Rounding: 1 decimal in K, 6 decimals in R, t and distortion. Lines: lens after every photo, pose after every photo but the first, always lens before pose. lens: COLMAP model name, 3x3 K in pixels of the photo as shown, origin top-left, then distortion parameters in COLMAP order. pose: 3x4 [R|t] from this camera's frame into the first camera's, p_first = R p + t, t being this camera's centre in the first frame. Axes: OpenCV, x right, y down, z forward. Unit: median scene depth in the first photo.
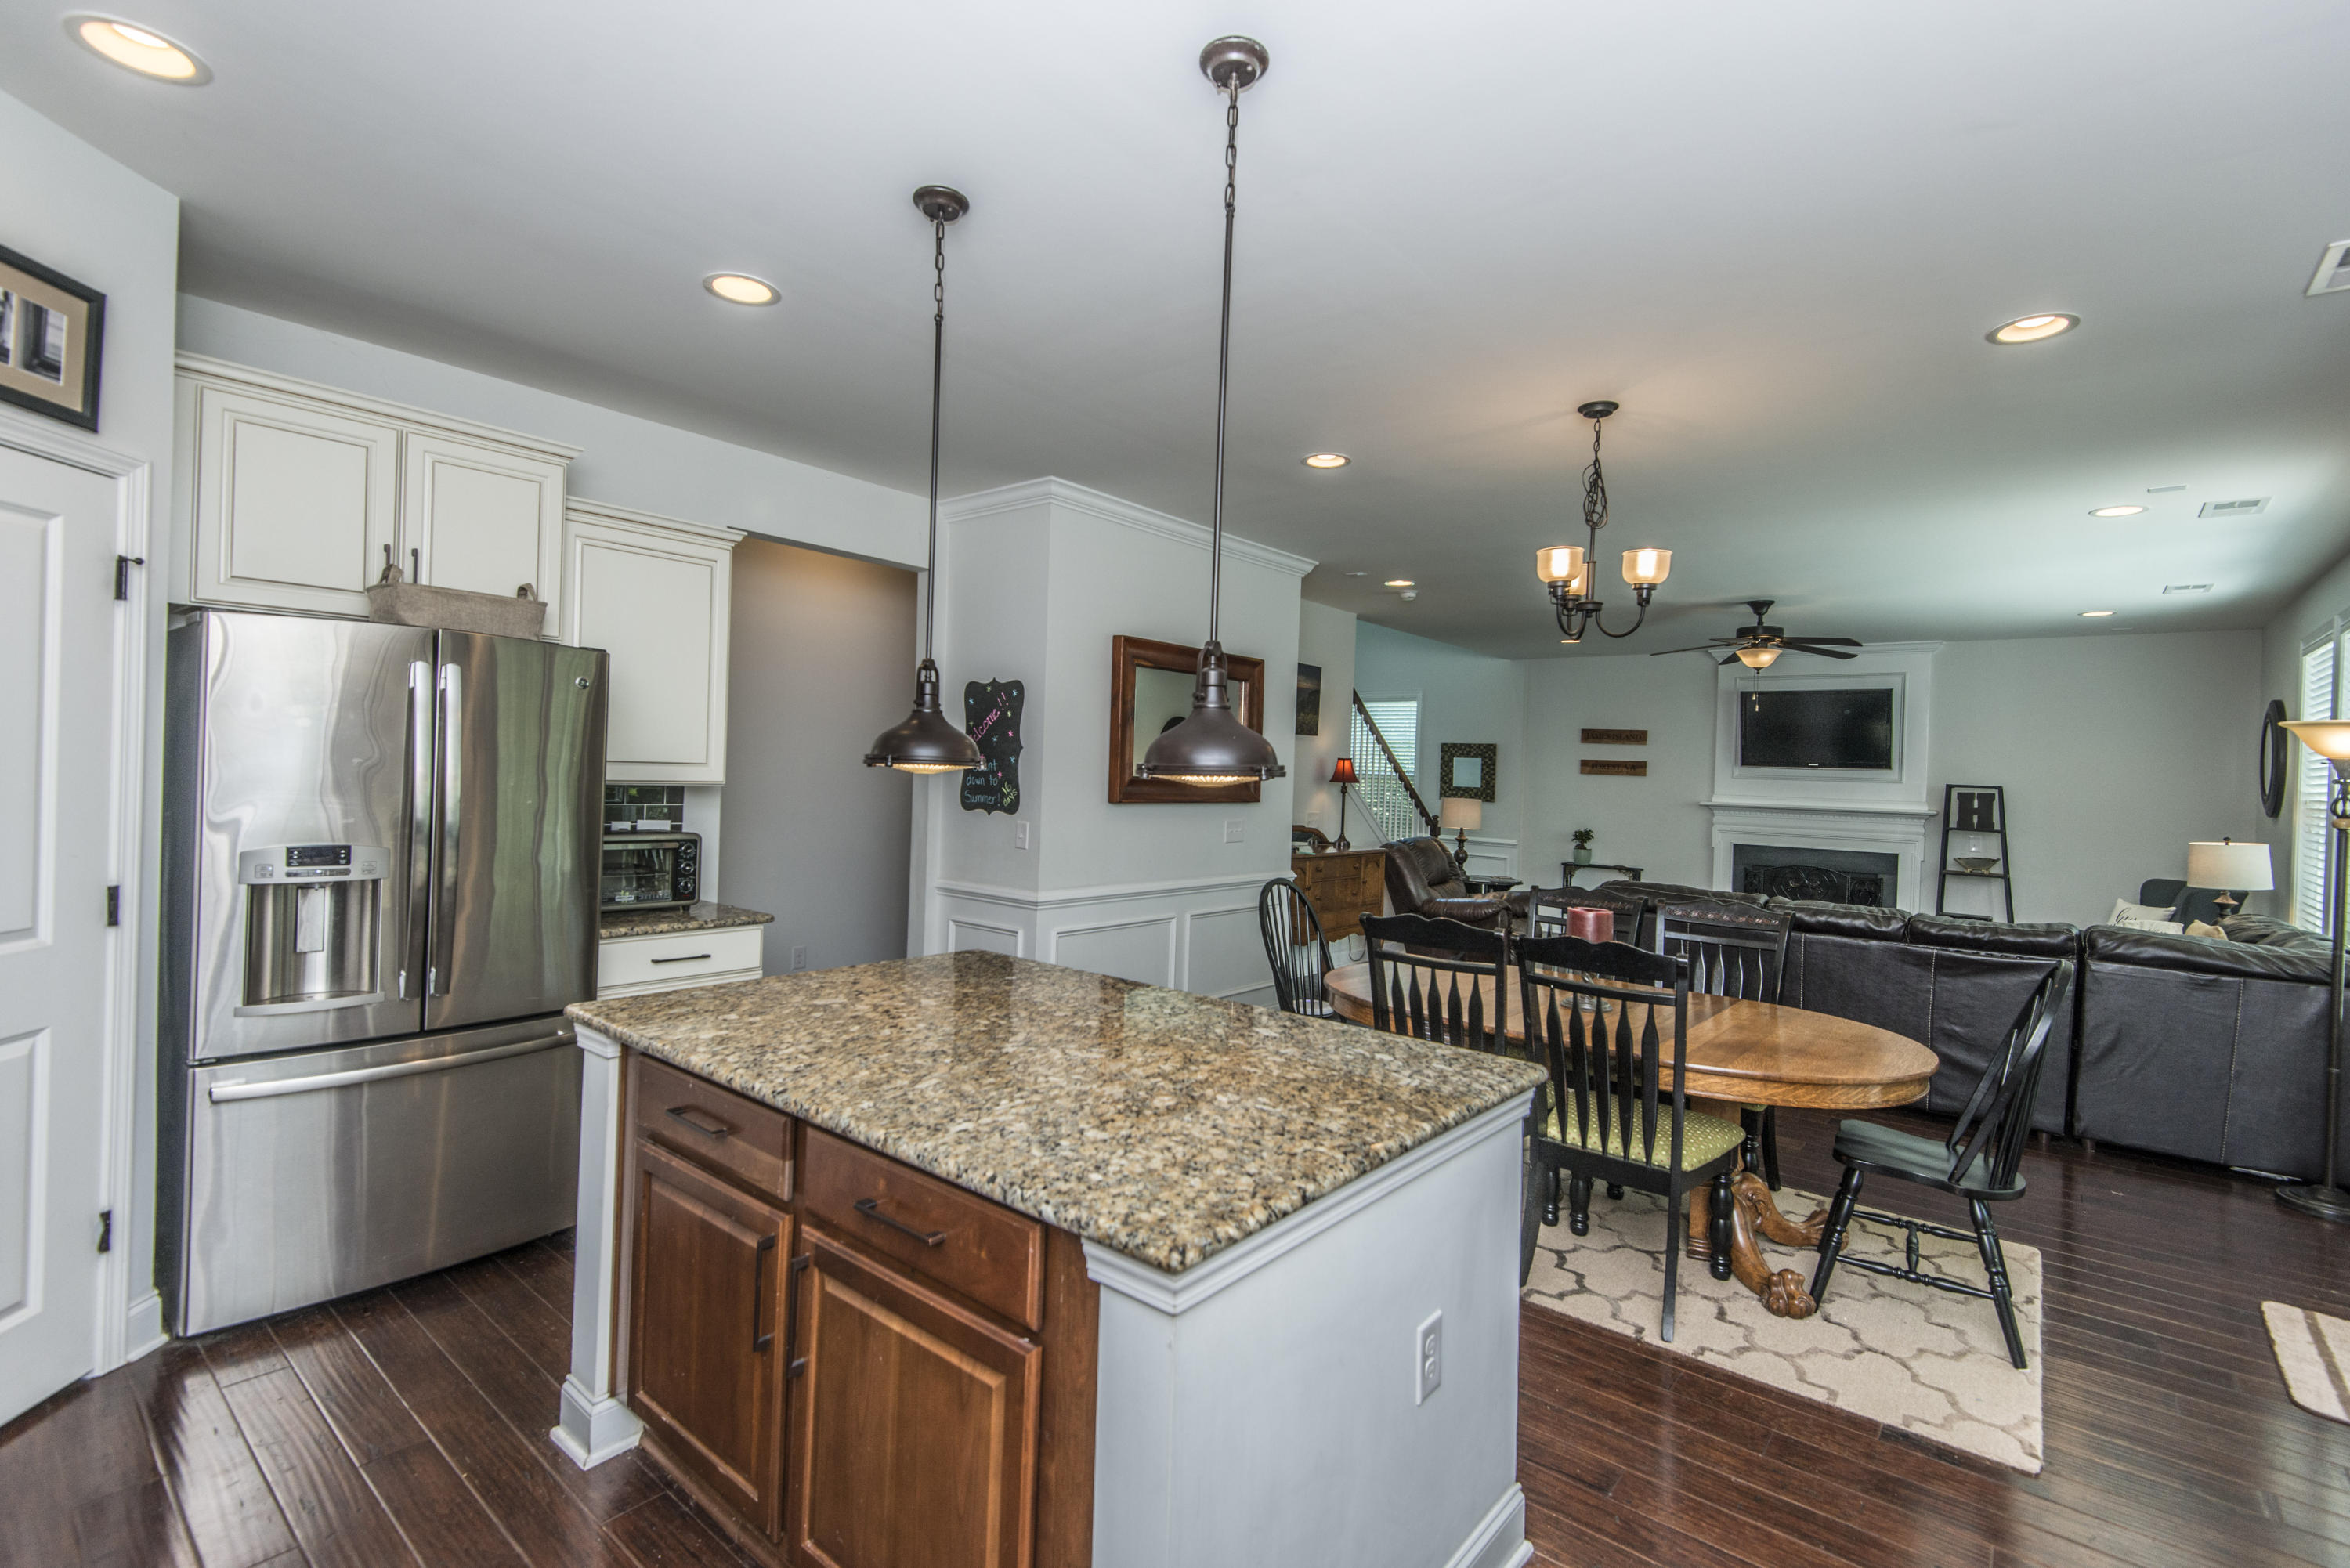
lens RADIAL K [[1065.2, 0, 1181.2], [0, 1065.2, 771.9], [0, 0, 1]] dist [0.027469, -0.013329]
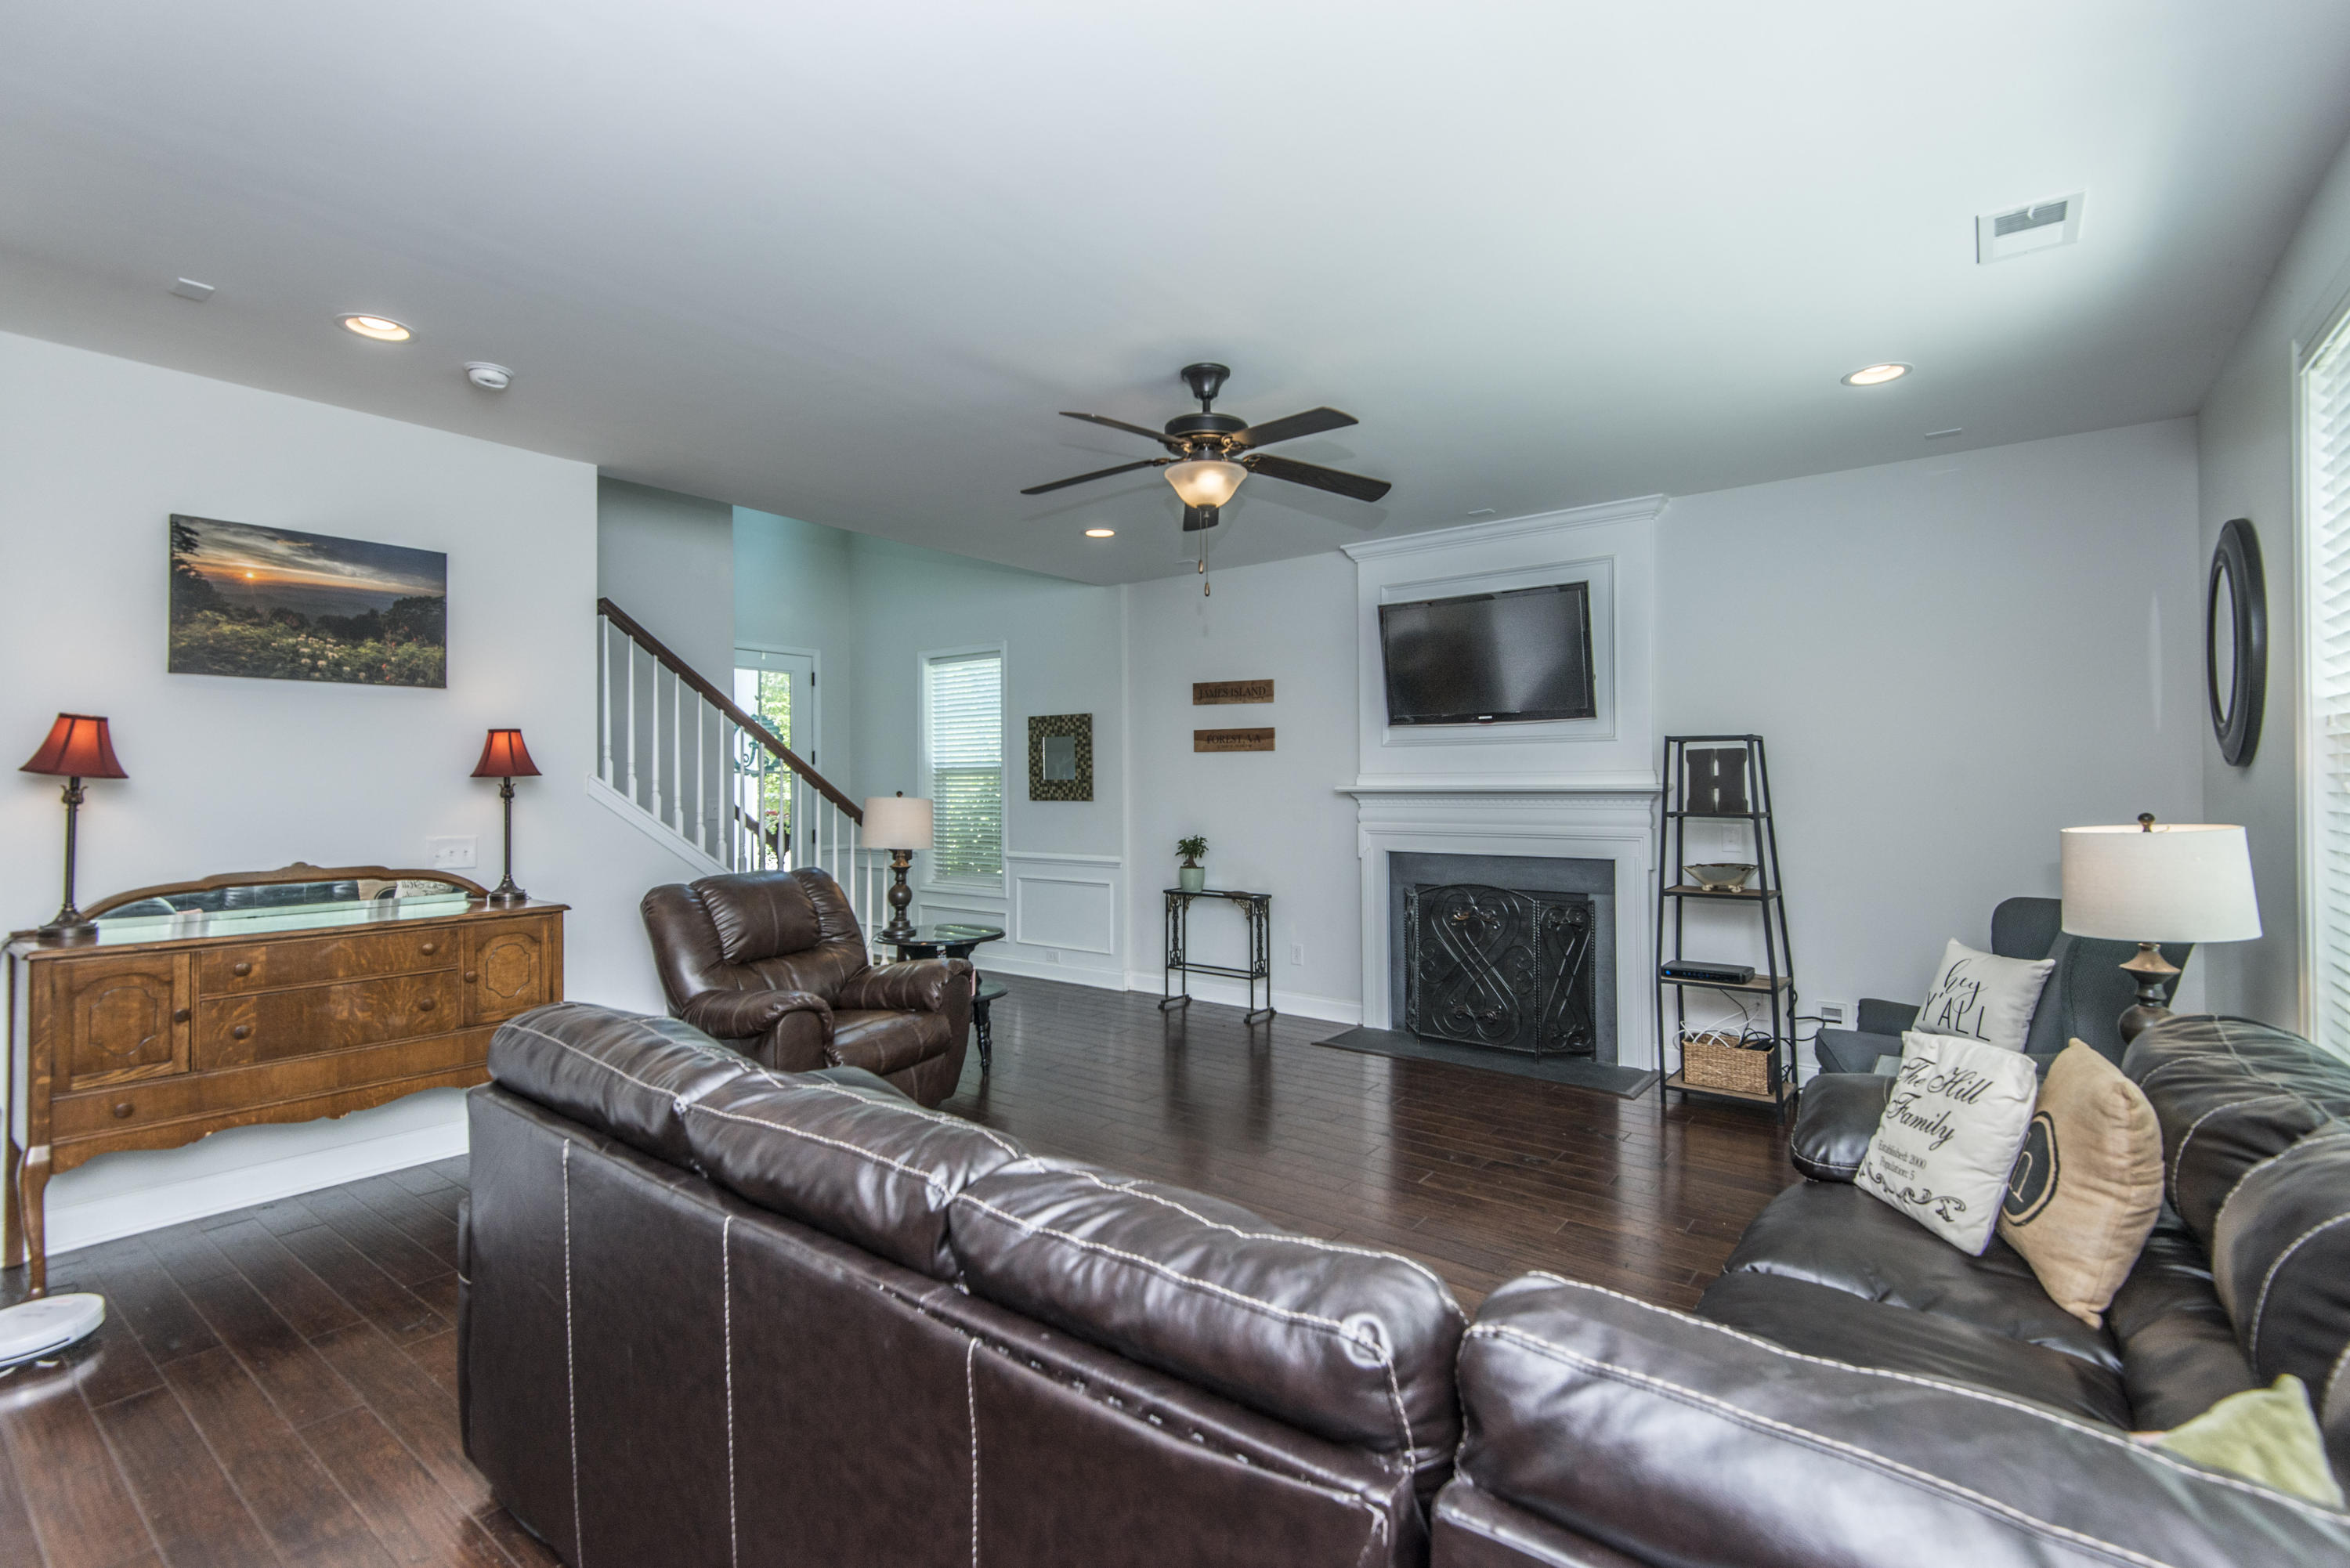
lens RADIAL K [[1065.2, 0, 1169.5], [0, 1065.2, 781.5], [0, 0, 1]] dist [0.027469, -0.013329]
pose [[0.998741, -0.042322, 0.026917, 0.464154], [0.042318, 0.999104, 0.000744, 0.025567], [-0.026925, 0.000396, 0.999637, 0.473991]]
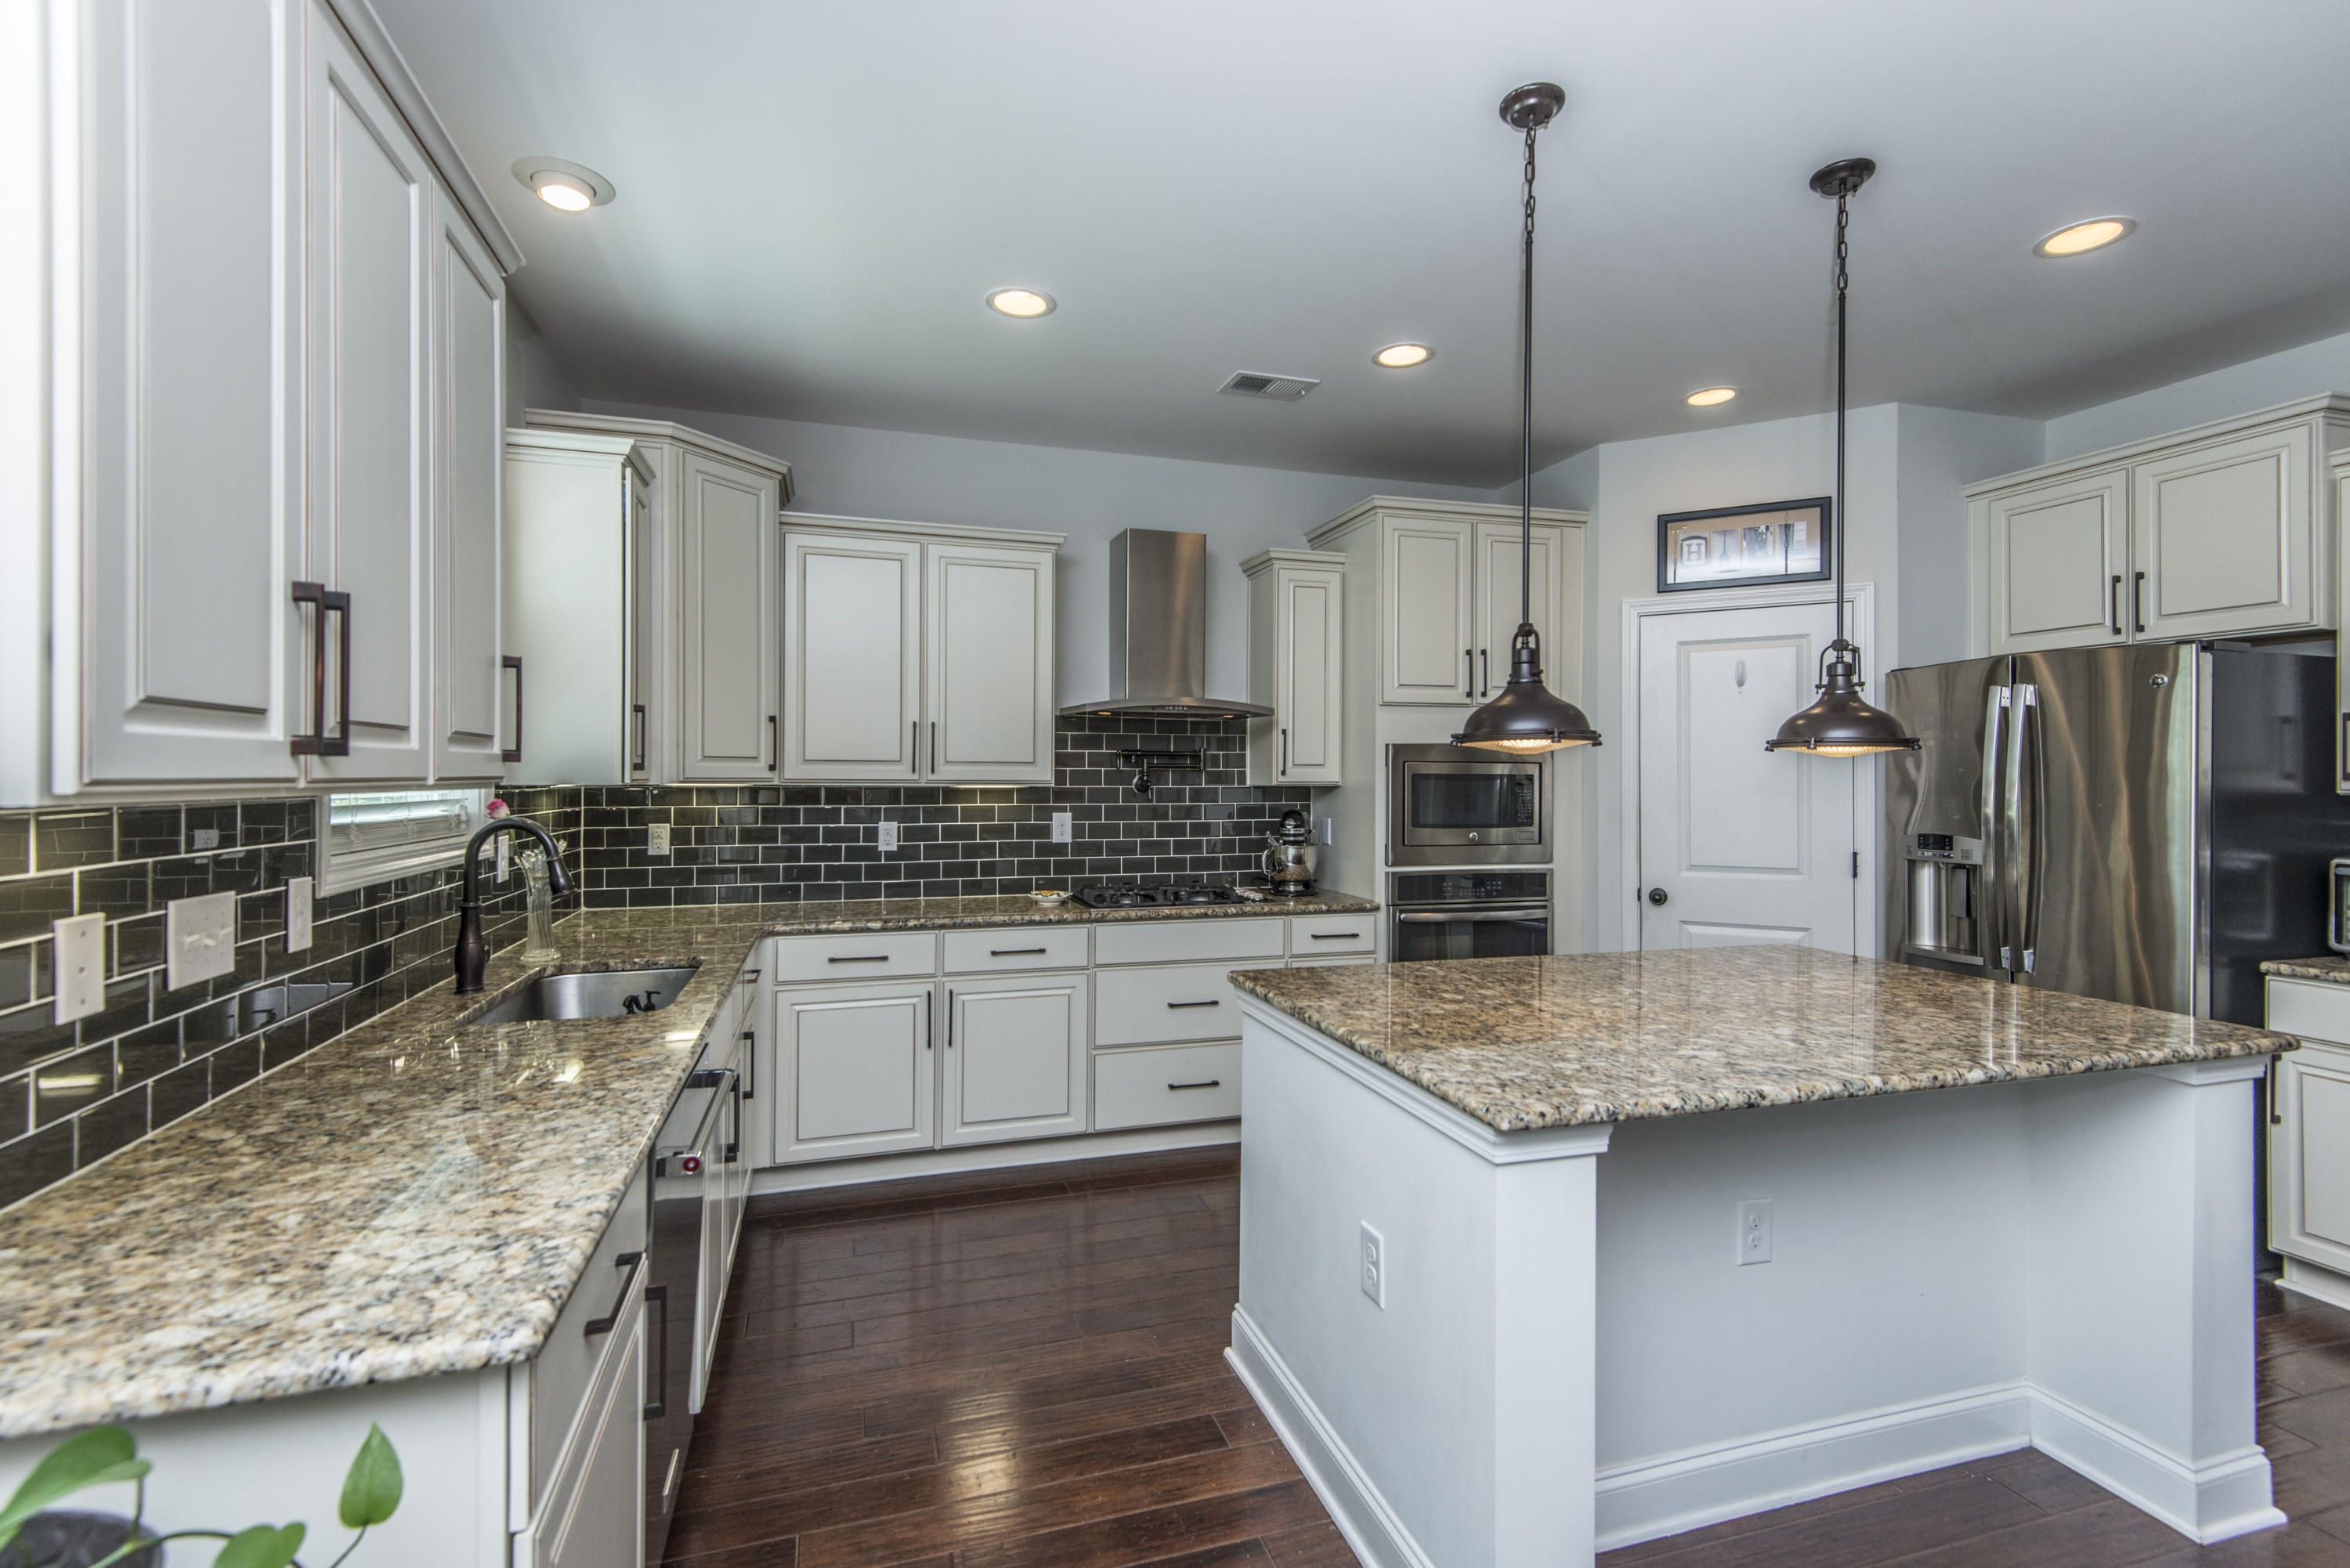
lens RADIAL K [[1065.2, 0, 1171.6], [0, 1065.2, 776.3], [0, 0, 1]] dist [0.027469, -0.013329]
pose [[-0.547395, -0.038578, -0.835985, 0.283242], [-0.024717, 0.999246, -0.029927, 0.020049], [0.836509, 0.004281, -0.547936, 0.319229]]
